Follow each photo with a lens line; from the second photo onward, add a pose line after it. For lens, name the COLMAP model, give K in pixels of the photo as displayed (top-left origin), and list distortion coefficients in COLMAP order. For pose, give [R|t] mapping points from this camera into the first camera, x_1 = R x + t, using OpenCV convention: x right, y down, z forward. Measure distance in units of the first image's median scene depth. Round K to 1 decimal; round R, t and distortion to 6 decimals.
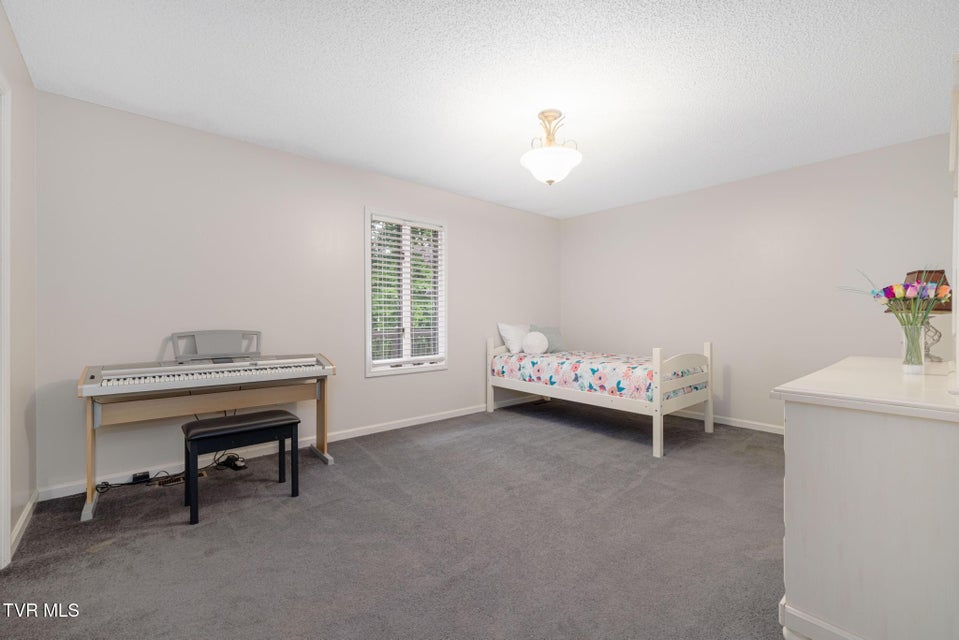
lens RADIAL K [[403.8, 0, 481.5], [0, 403.8, 318.4], [0, 0, 1]] dist [-0.001618, 0.000169]
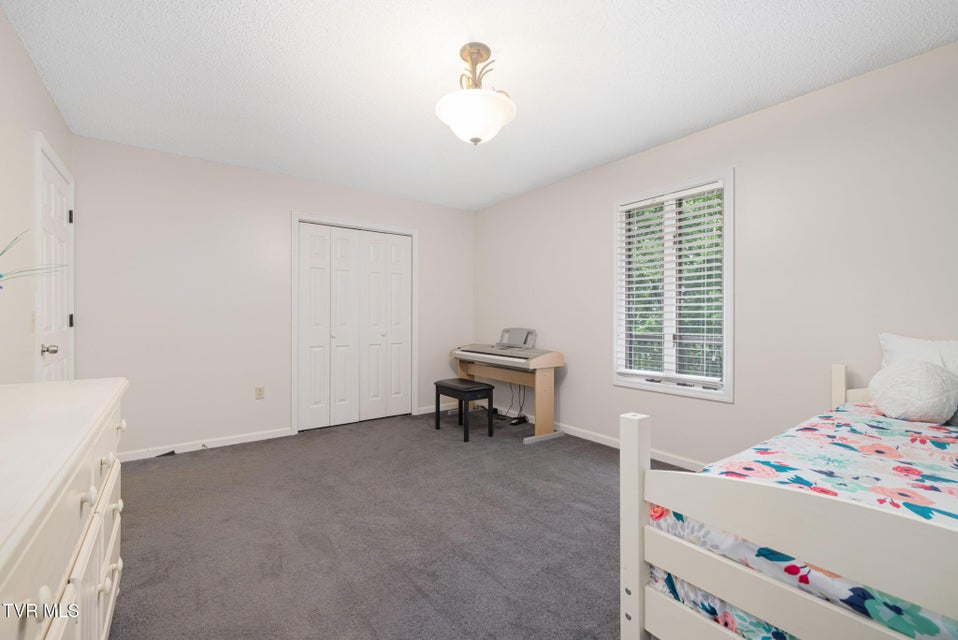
lens RADIAL K [[403.4, 0, 481.0], [0, 403.4, 318.4], [0, 0, 1]] dist [-0.001618, 0.000169]
pose [[-0.061021, 0.003235, -0.998131, 0.636720], [0.000303, 0.999995, 0.003223, -0.010252], [0.998136, -0.000106, -0.061022, 0.724181]]
